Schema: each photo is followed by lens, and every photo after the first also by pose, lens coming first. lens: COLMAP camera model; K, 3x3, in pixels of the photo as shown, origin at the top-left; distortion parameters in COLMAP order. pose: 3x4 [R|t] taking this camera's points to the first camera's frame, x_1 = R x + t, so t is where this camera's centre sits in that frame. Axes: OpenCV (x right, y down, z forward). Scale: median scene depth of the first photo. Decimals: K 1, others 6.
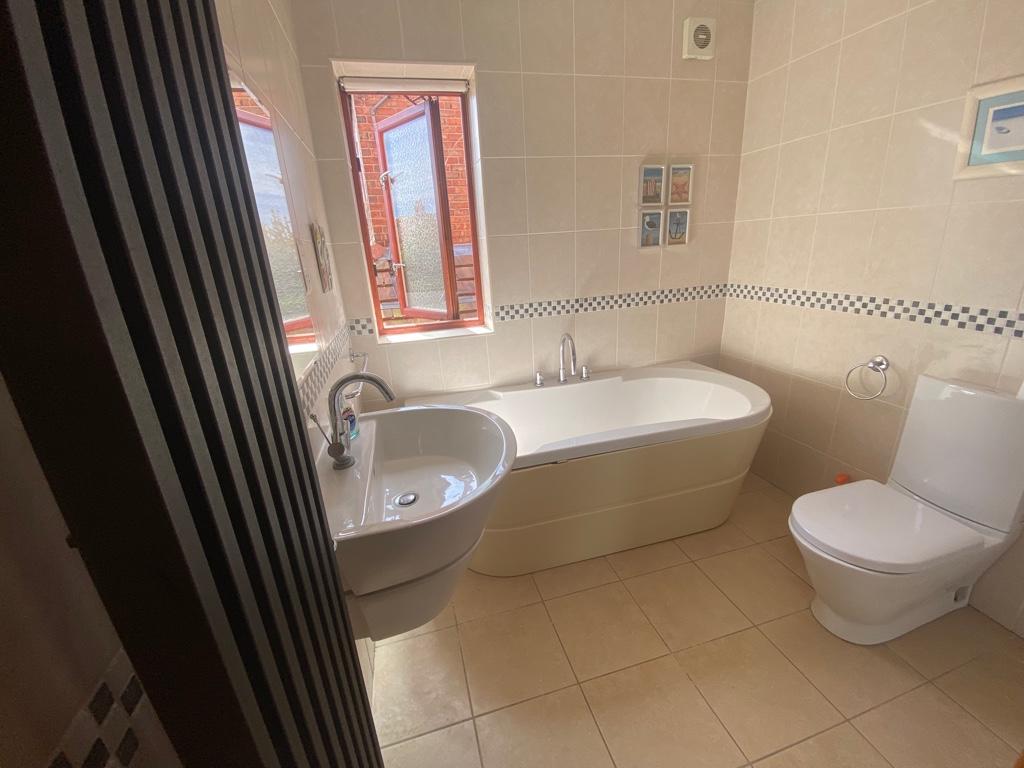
lens RADIAL K [[414.5, 0, 508.1], [0, 414.5, 390.2], [0, 0, 1]] dist [0.000772, -0.014677]
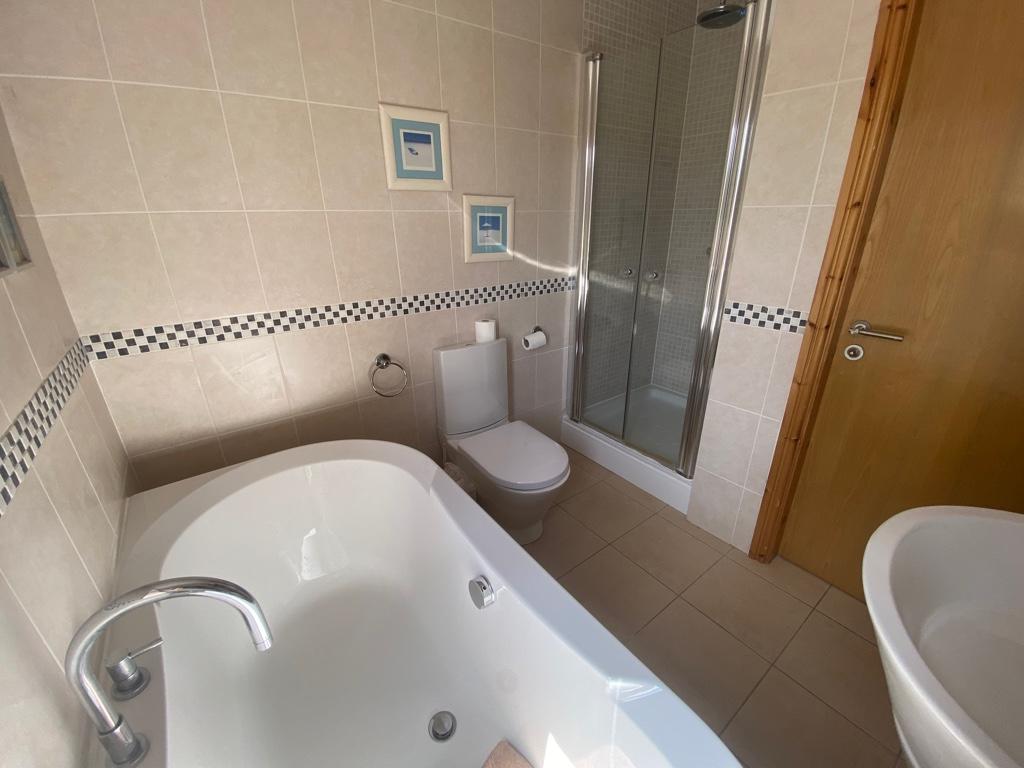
lens RADIAL K [[414.5, 0, 508.1], [0, 414.5, 390.2], [0, 0, 1]] dist [0.000772, -0.014677]
pose [[-0.371344, -0.268935, 0.888694, -0.159560], [0.348655, 0.846702, 0.401914, -0.284164], [-0.860548, 0.459096, -0.220652, 0.888638]]
